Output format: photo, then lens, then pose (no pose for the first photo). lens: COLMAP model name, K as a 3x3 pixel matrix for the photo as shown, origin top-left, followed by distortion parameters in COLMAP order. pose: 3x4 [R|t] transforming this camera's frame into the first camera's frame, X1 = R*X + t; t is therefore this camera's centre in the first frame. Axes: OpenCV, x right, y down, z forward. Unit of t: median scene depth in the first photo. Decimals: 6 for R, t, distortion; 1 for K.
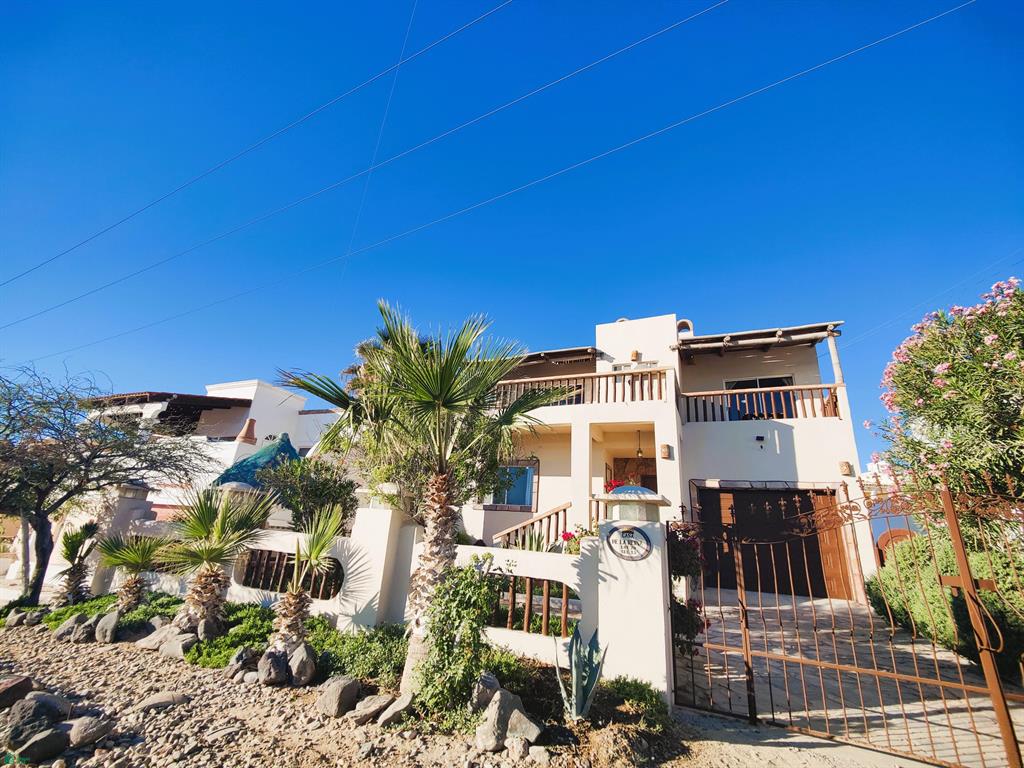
lens RADIAL K [[459.7, 0, 514.9], [0, 459.7, 378.9], [0, 0, 1]] dist [0.020554, -0.000278]
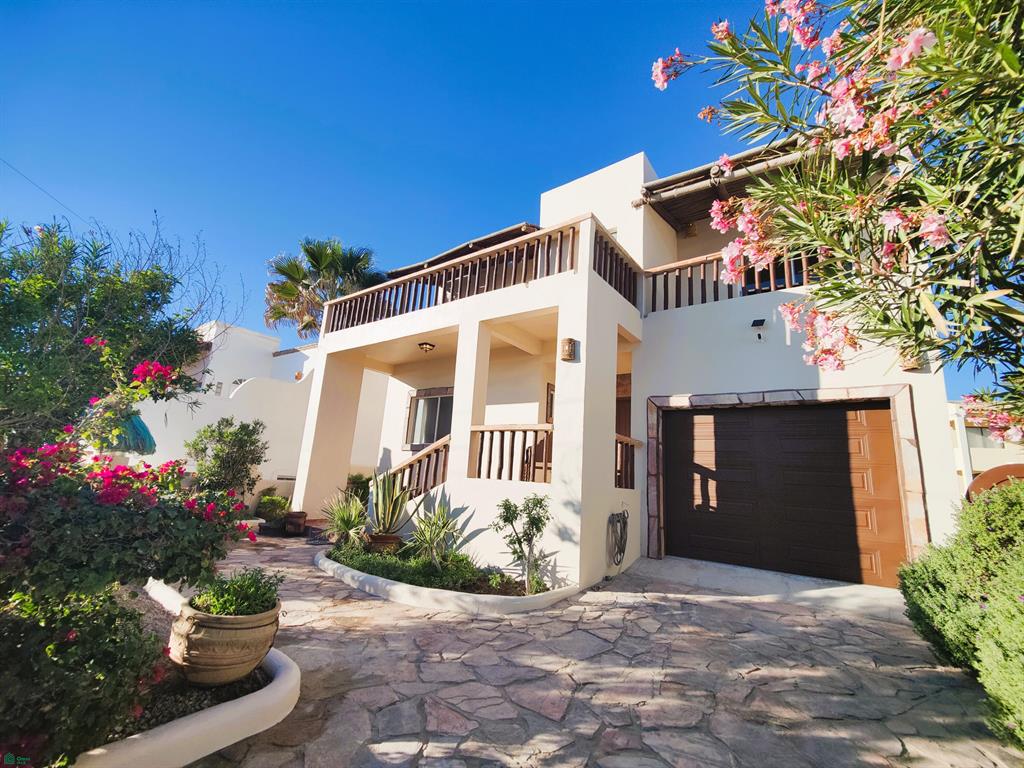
lens RADIAL K [[459.7, 0, 514.9], [0, 459.7, 378.9], [0, 0, 1]] dist [0.020554, -0.000278]
pose [[0.974915, -0.056421, -0.215306, 0.346616], [0.080218, 0.991396, 0.103434, 0.113130], [0.207617, -0.118111, 0.971054, 0.341129]]
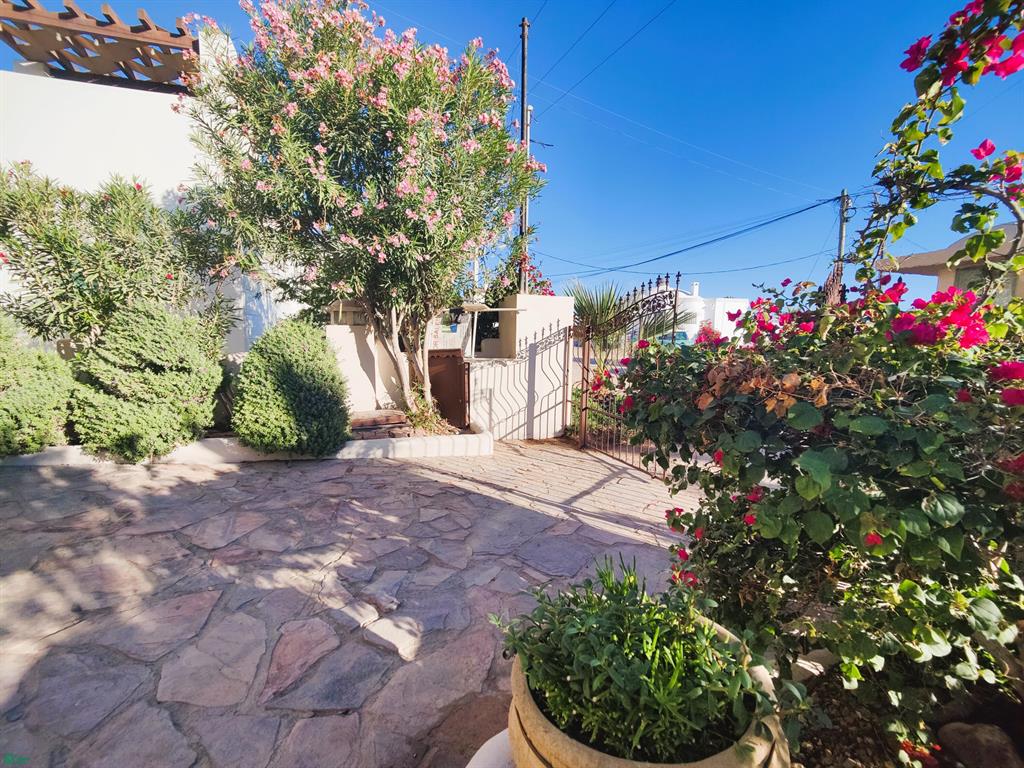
lens RADIAL K [[459.7, 0, 514.9], [0, 459.7, 378.9], [0, 0, 1]] dist [0.020554, -0.000278]
pose [[-0.653520, -0.148147, 0.742269, 0.086428], [-0.298543, 0.951606, -0.072919, 0.212134], [-0.695545, -0.269253, -0.666123, 0.637031]]
